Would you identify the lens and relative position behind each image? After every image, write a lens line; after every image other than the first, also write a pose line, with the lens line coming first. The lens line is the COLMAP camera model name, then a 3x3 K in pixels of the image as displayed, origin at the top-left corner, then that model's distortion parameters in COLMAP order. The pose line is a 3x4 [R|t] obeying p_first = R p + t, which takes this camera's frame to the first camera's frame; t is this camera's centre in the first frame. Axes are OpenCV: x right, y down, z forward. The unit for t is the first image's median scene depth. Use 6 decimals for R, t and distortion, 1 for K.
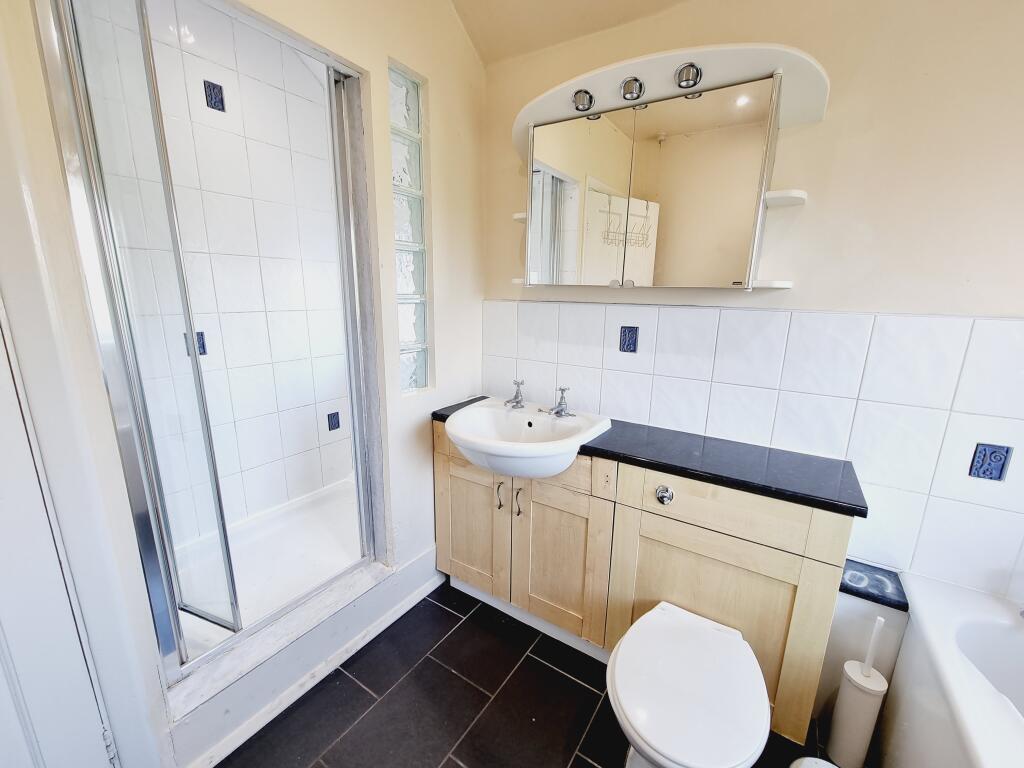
lens RADIAL K [[417.4, 0, 514.8], [0, 417.4, 387.4], [0, 0, 1]] dist [-0.000443, -0.000520]
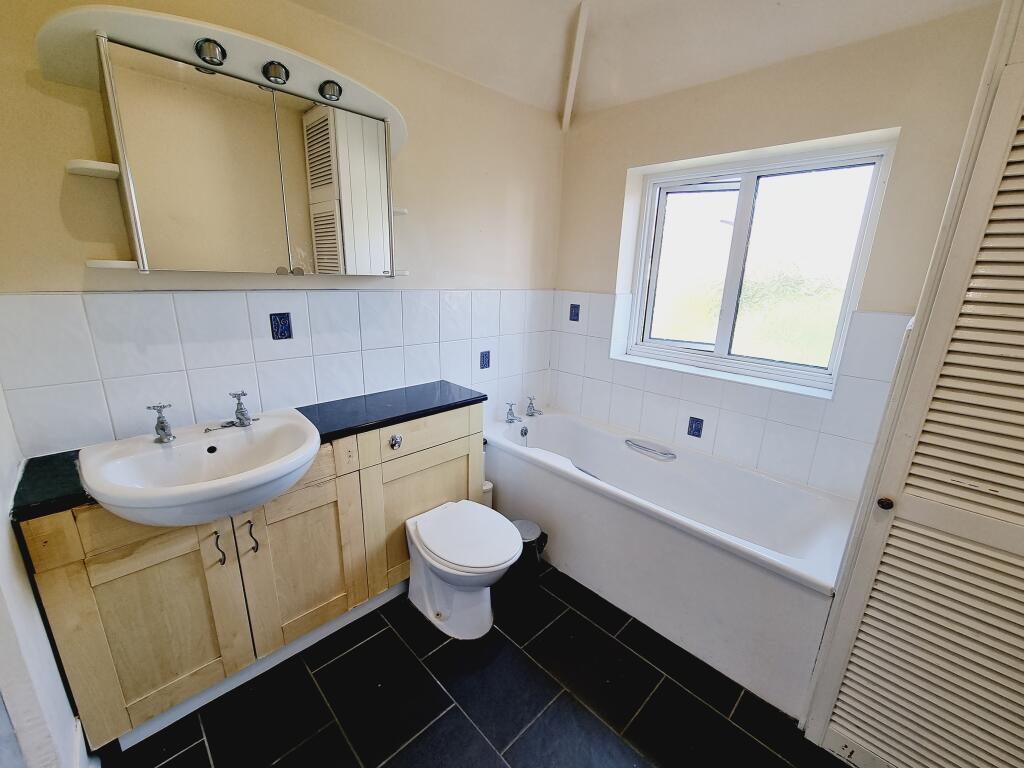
lens RADIAL K [[417.4, 0, 512.5], [0, 417.4, 384.6], [0, 0, 1]] dist [-0.000443, -0.000520]
pose [[0.221232, -0.266516, 0.938097, -0.625860], [0.193346, 0.954824, 0.225671, -0.111627], [-0.955863, 0.131452, 0.262768, 0.267445]]
